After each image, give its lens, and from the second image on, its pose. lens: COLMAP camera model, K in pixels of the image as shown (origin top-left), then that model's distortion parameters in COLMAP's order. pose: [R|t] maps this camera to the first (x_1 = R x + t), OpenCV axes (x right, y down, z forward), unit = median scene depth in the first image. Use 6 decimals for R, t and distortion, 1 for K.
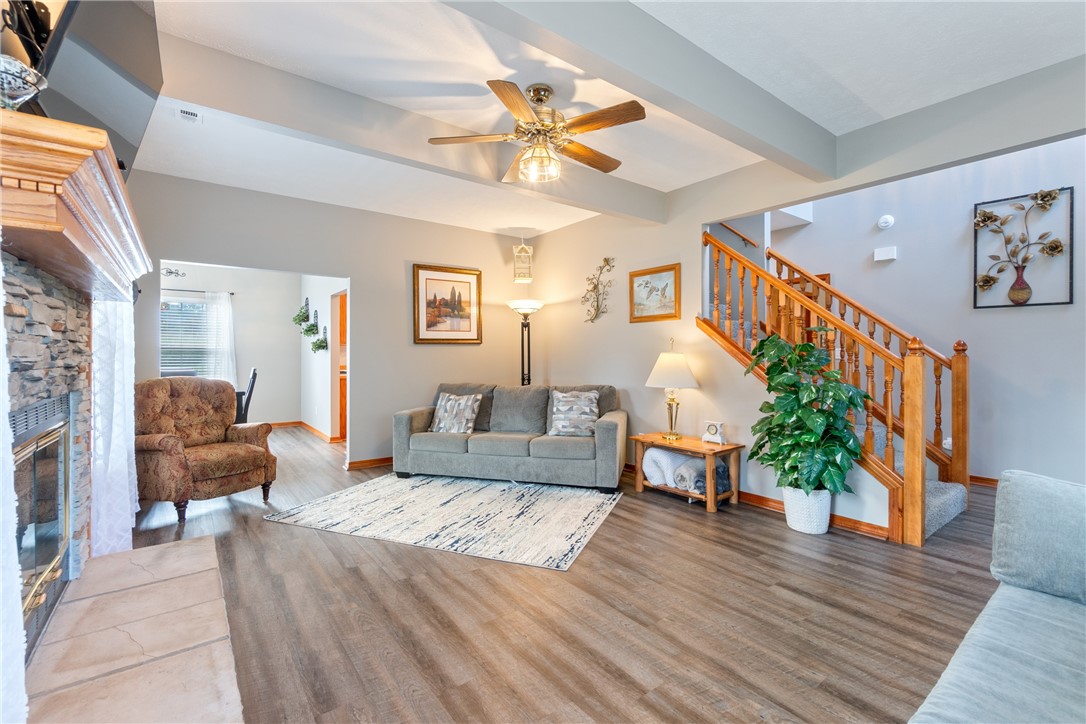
lens RADIAL K [[472.3, 0, 537.5], [0, 472.3, 352.2], [0, 0, 1]] dist [-0.000992, -0.000155]
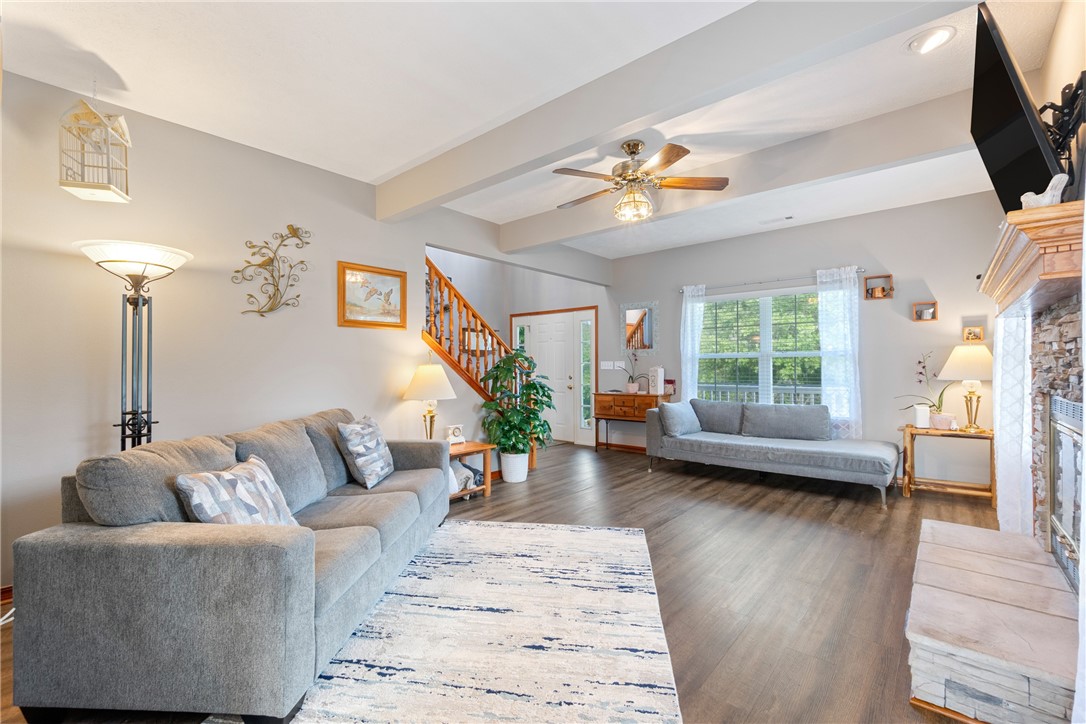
lens RADIAL K [[469.1, 0, 543.0], [0, 469.1, 362.0], [0, 0, 1]] dist [0.000976, 0.000094]
pose [[-0.213459, 0.007862, 0.976920, -0.770645], [0.000012, 0.999968, -0.008045, 0.003518], [-0.976952, -0.001705, -0.213452, 1.027448]]
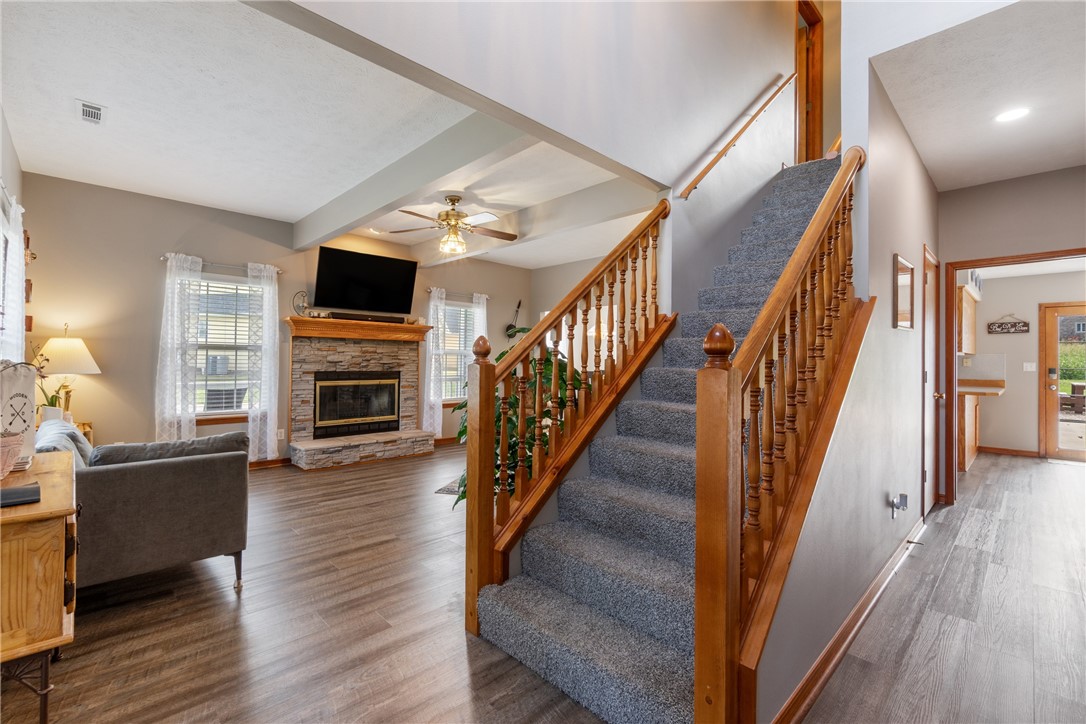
lens RADIAL K [[479.1, 0, 541.4], [0, 479.1, 357.7], [0, 0, 1]] dist [-0.003107, 0.000584]
pose [[0.124519, -0.006790, -0.992194, 1.161492], [-0.005406, 0.999957, -0.007521, 0.003767], [0.992202, 0.006300, 0.124477, 0.764679]]
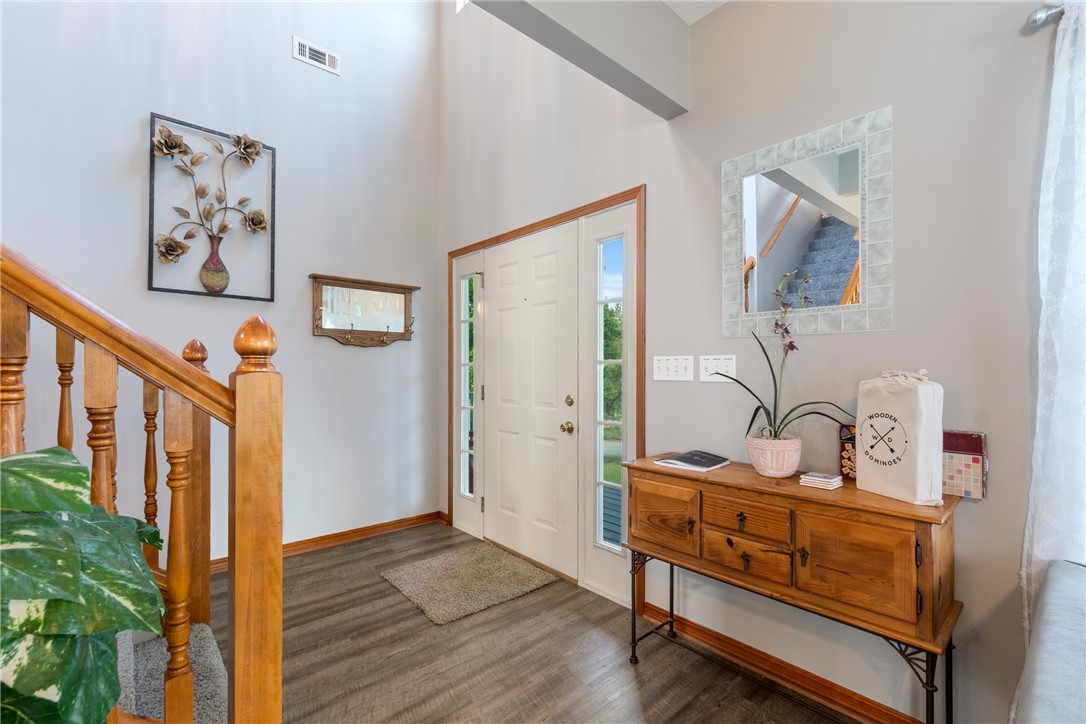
lens RADIAL K [[476.0, 0, 537.6], [0, 476.0, 367.4], [0, 0, 1]] dist [-0.001693, -0.000114]
pose [[-0.082033, 0.003441, 0.996624, 0.331224], [-0.004659, 0.999982, -0.003836, 0.003972], [-0.996619, -0.004958, -0.082015, 0.629741]]
